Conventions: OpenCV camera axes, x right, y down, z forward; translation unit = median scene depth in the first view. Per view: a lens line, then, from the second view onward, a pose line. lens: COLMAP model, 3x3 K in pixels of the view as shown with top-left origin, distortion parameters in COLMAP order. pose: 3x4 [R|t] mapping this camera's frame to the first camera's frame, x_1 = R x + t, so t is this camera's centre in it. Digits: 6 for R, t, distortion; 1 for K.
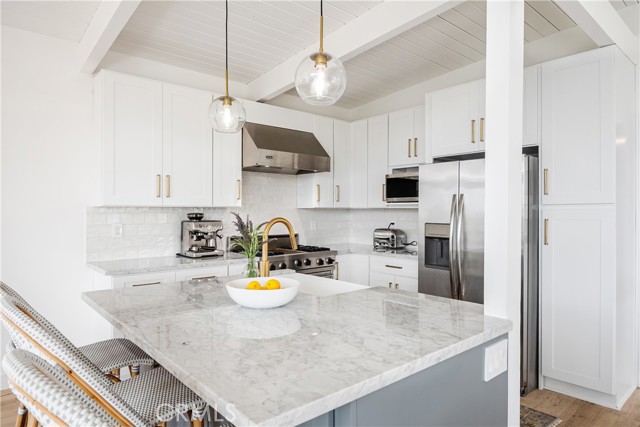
lens RADIAL K [[413.0, 0, 321.5], [0, 413.0, 210.5], [0, 0, 1]] dist [0.042524, 0.001475]
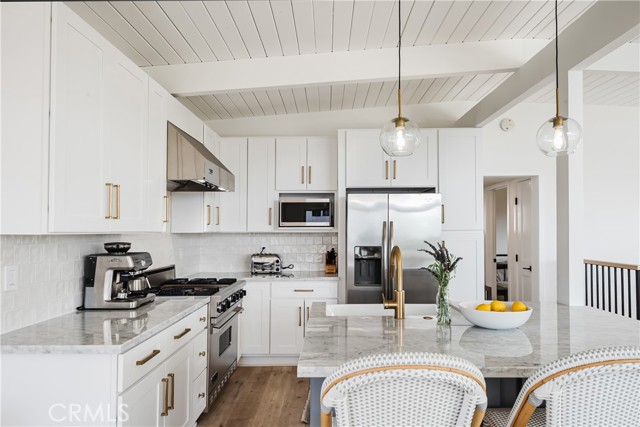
lens RADIAL K [[413.0, 0, 322.0], [0, 413.0, 217.5], [0, 0, 1]] dist [0.042524, 0.001475]
pose [[0.688306, 0.020218, 0.725139, -0.536289], [0.002375, 0.999543, -0.030123, -0.012900], [-0.725417, 0.022456, 0.687943, 0.268225]]
